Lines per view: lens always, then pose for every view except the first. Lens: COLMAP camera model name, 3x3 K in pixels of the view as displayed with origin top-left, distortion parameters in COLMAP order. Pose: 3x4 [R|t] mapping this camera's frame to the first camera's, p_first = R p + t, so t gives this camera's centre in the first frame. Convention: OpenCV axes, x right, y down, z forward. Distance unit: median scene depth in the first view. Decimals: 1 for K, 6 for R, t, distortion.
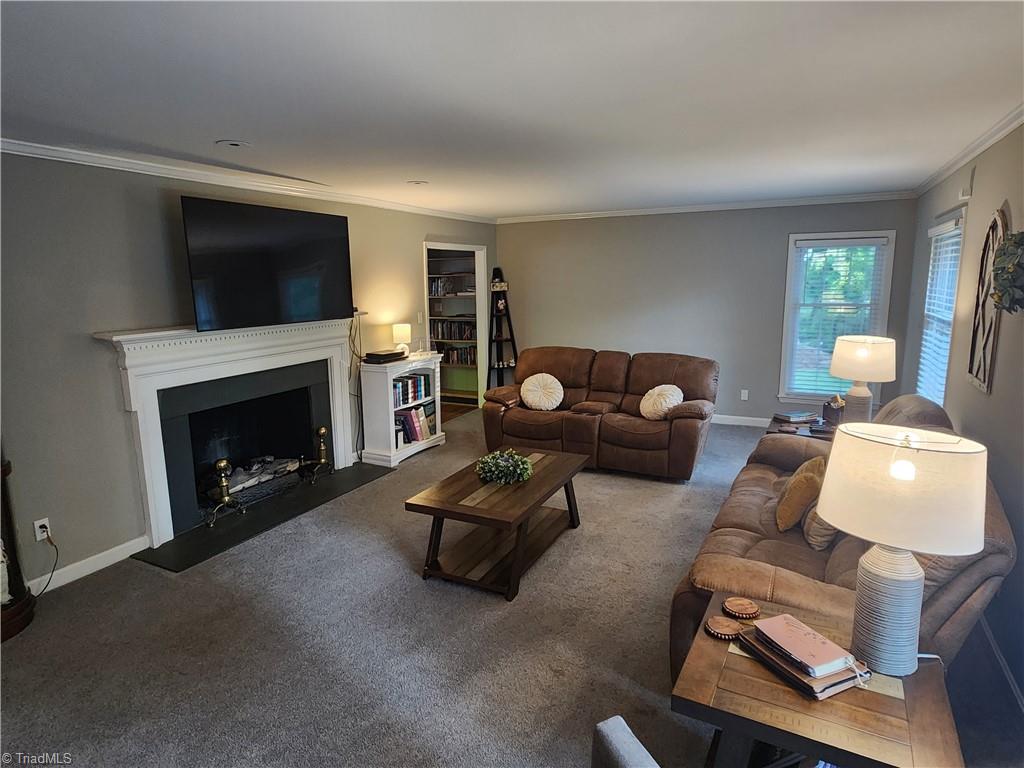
lens RADIAL K [[603.3, 0, 509.1], [0, 603.3, 377.4], [0, 0, 1]] dist [0.004563, 0.000669]
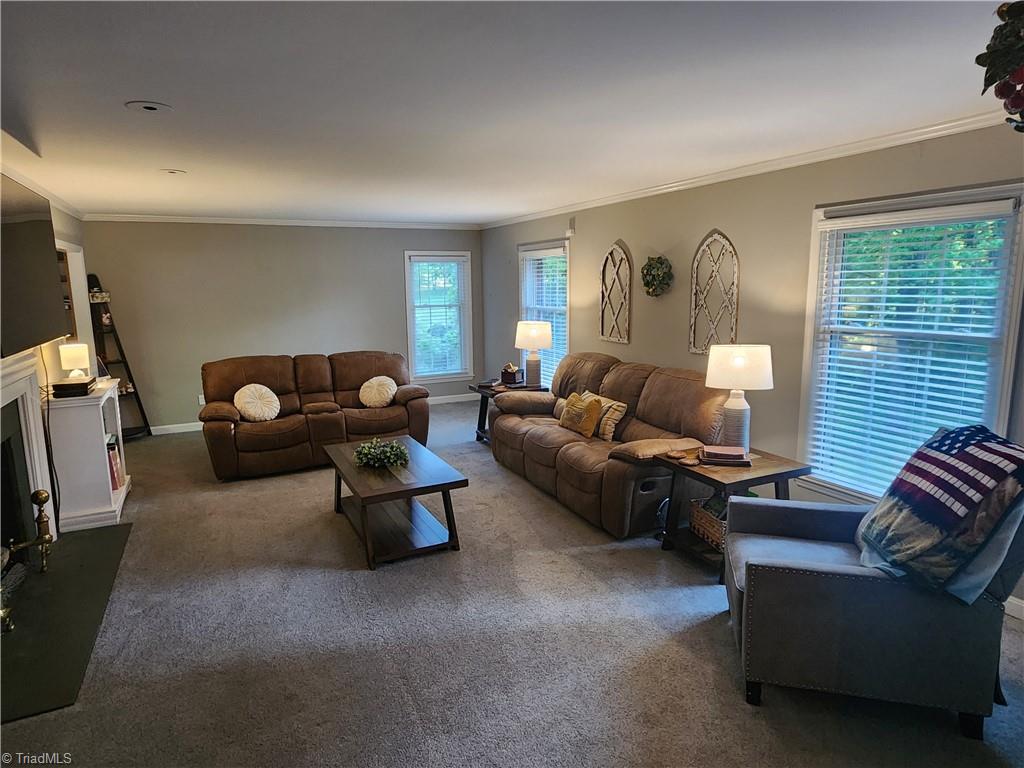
lens RADIAL K [[603.3, 0, 512.5], [0, 603.3, 383.8], [0, 0, 1]] dist [0.004563, 0.000669]
pose [[0.584632, -0.130830, 0.800680, -0.476485], [0.142258, 0.988153, 0.057590, -0.003763], [-0.798729, 0.080234, 0.596318, 0.100634]]
